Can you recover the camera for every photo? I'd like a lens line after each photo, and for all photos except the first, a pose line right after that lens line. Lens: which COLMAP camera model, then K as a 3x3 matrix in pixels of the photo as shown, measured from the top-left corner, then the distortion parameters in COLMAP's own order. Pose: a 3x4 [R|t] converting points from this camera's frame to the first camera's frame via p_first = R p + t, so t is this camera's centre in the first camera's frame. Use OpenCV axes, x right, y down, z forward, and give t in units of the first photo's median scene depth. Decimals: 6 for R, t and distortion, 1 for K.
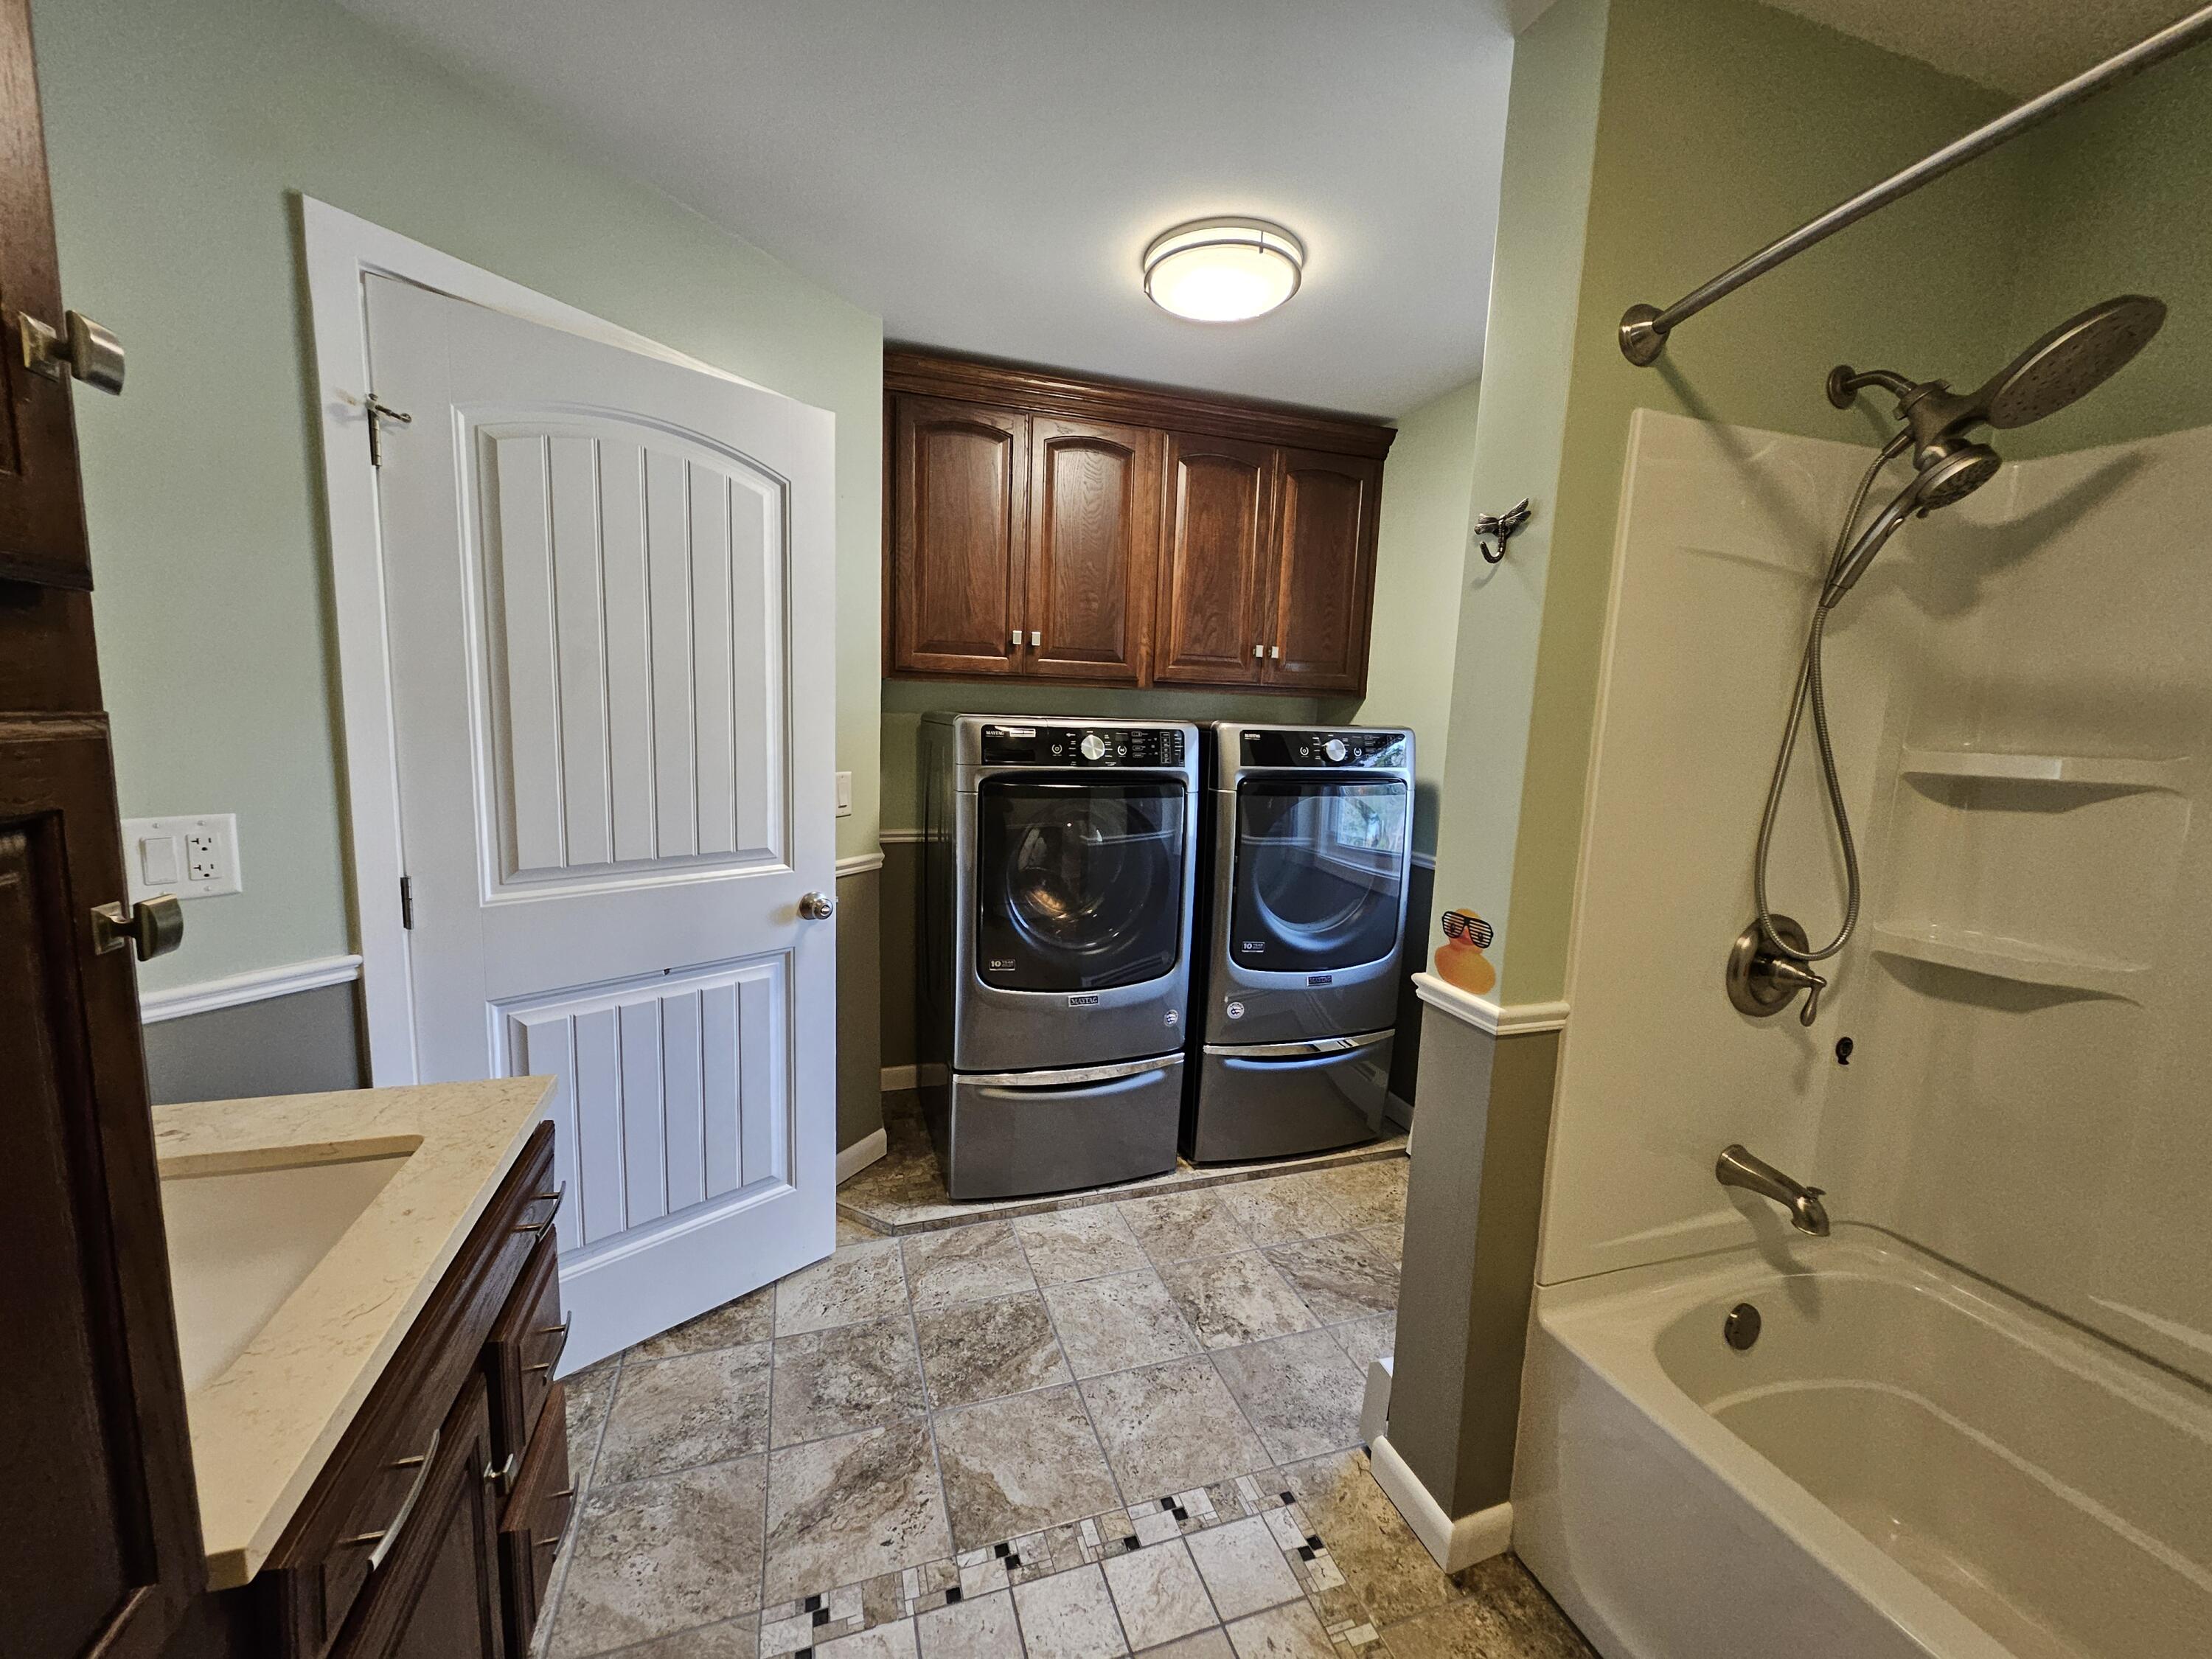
lens RADIAL K [[878.8, 0, 1091.9], [0, 878.8, 832.0], [0, 0, 1]] dist [0.012452, -0.000102]
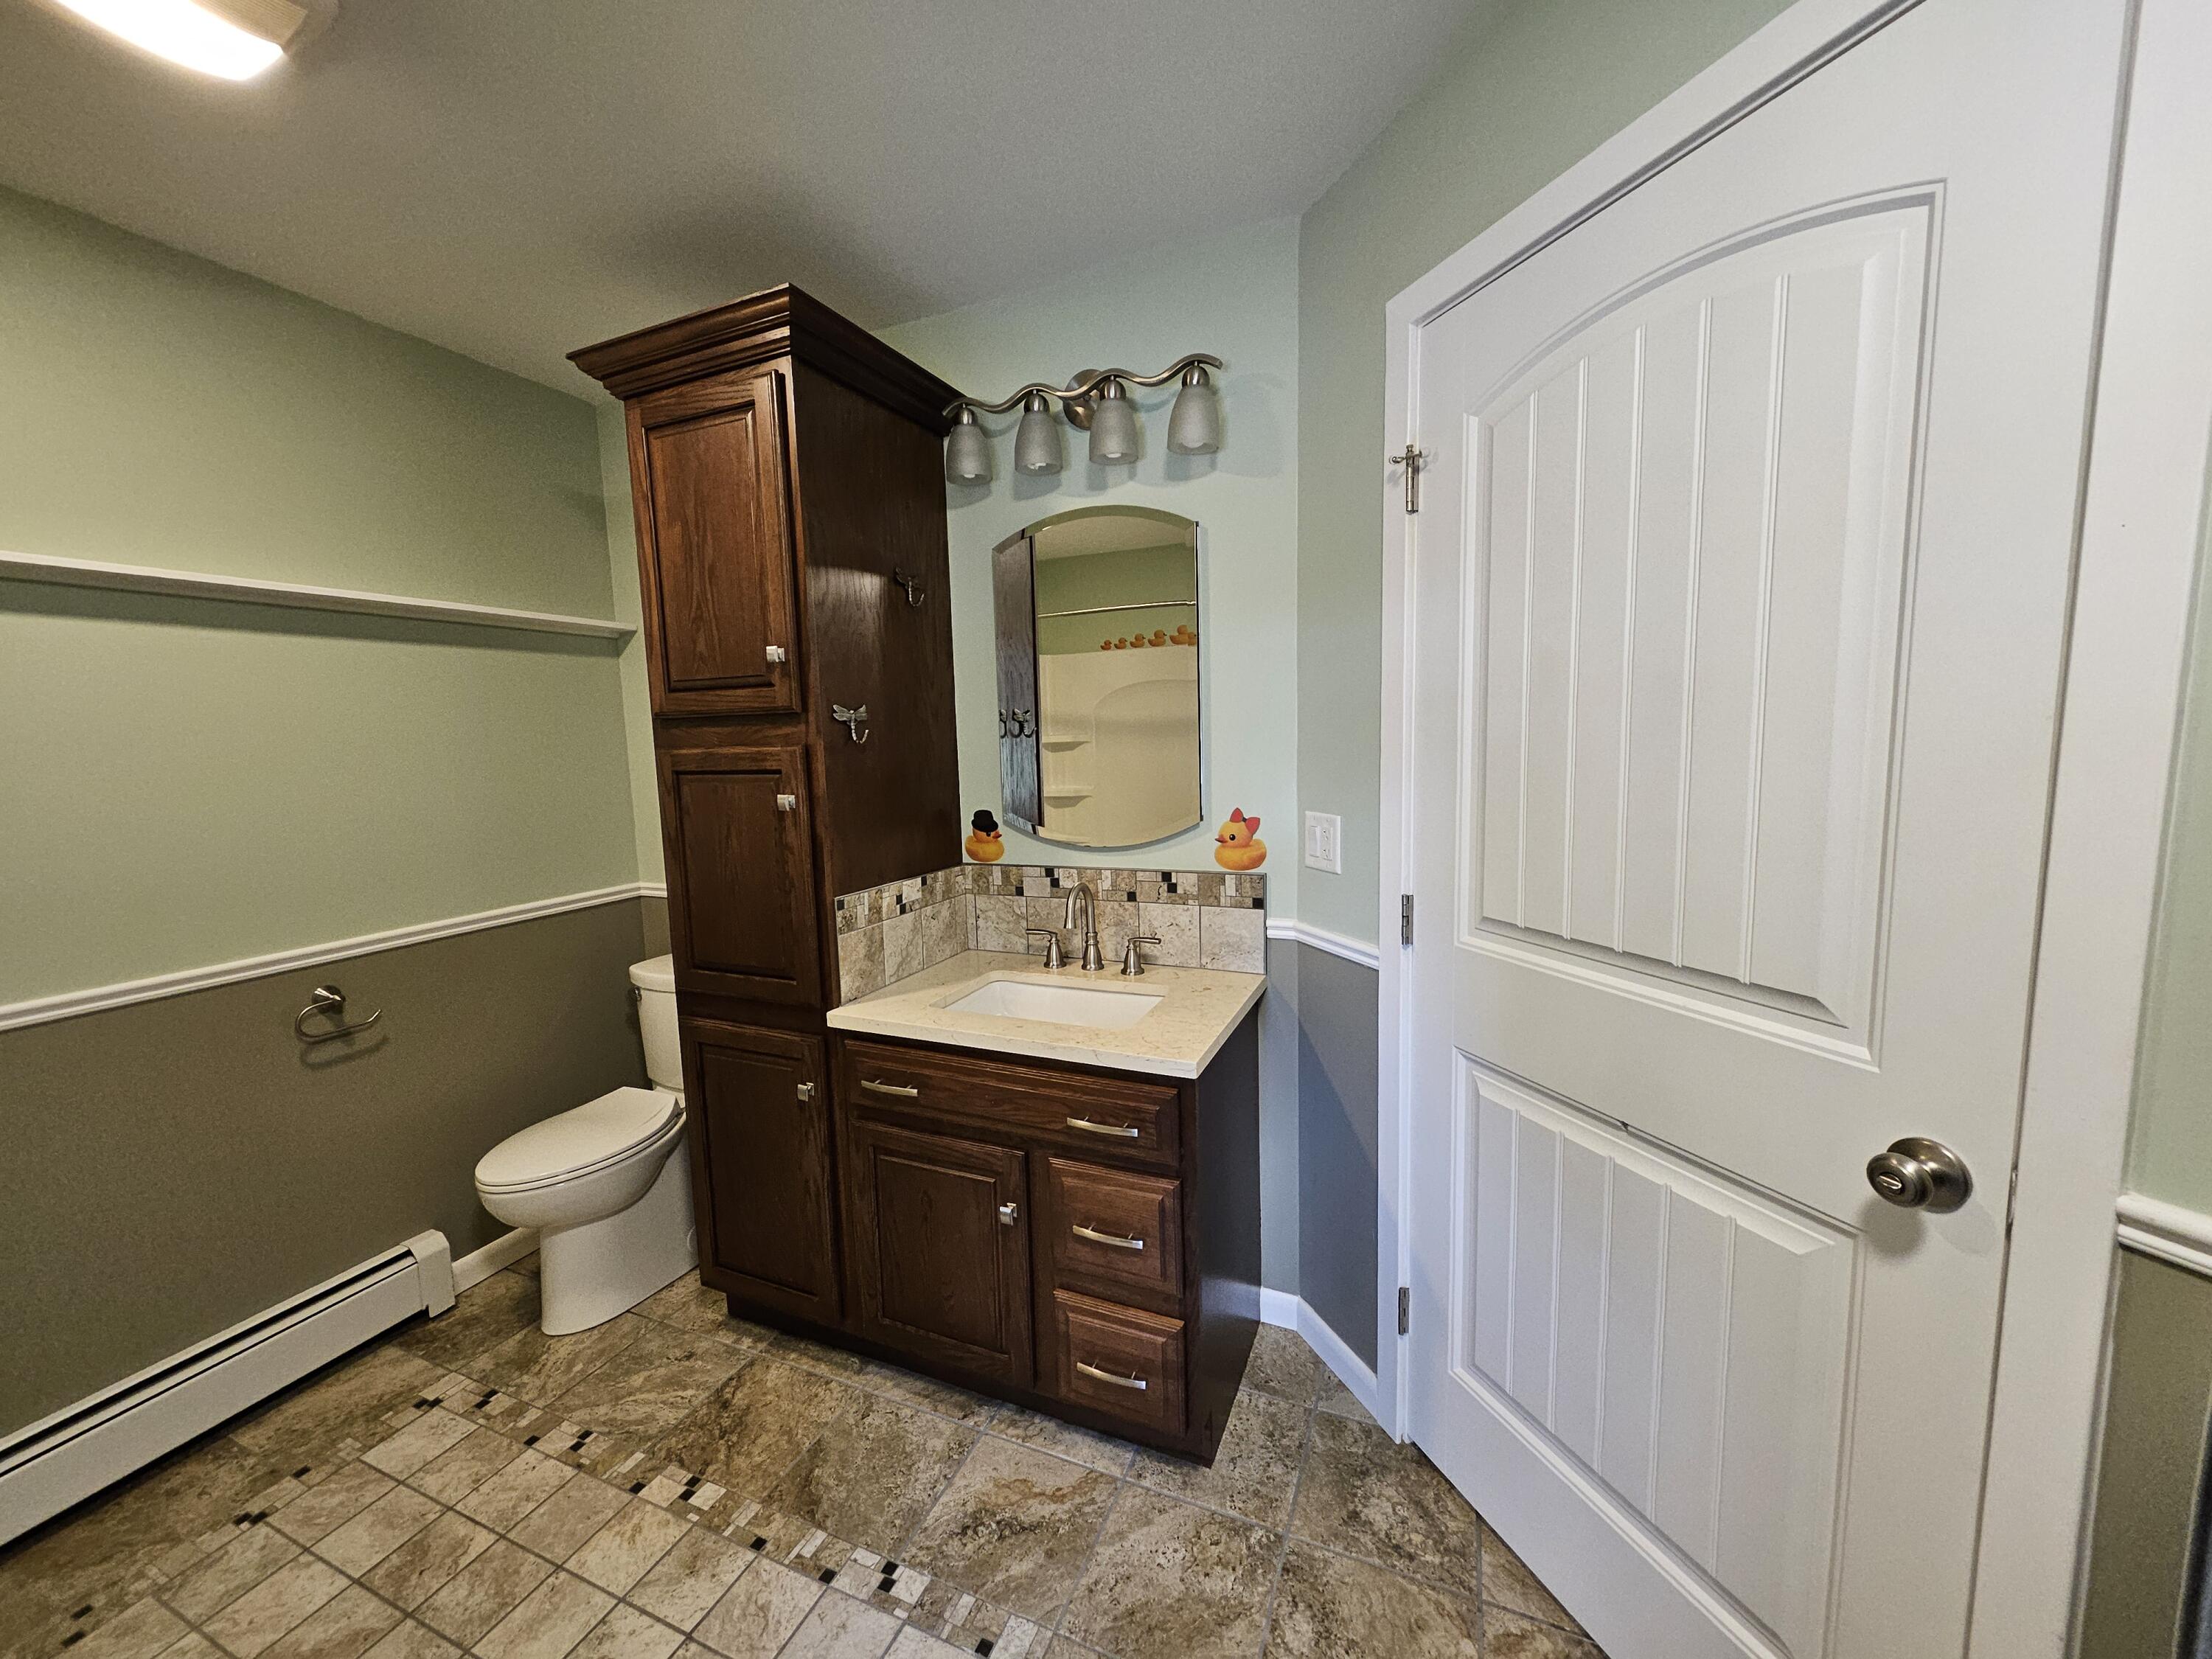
lens RADIAL K [[878.8, 0, 1082.6], [0, 878.8, 828.1], [0, 0, 1]] dist [0.012452, -0.000102]
pose [[-0.677317, 0.053632, -0.733733, 0.265904], [-0.098297, 0.981800, 0.162503, -0.159706], [0.729094, 0.182190, -0.659718, 1.403564]]
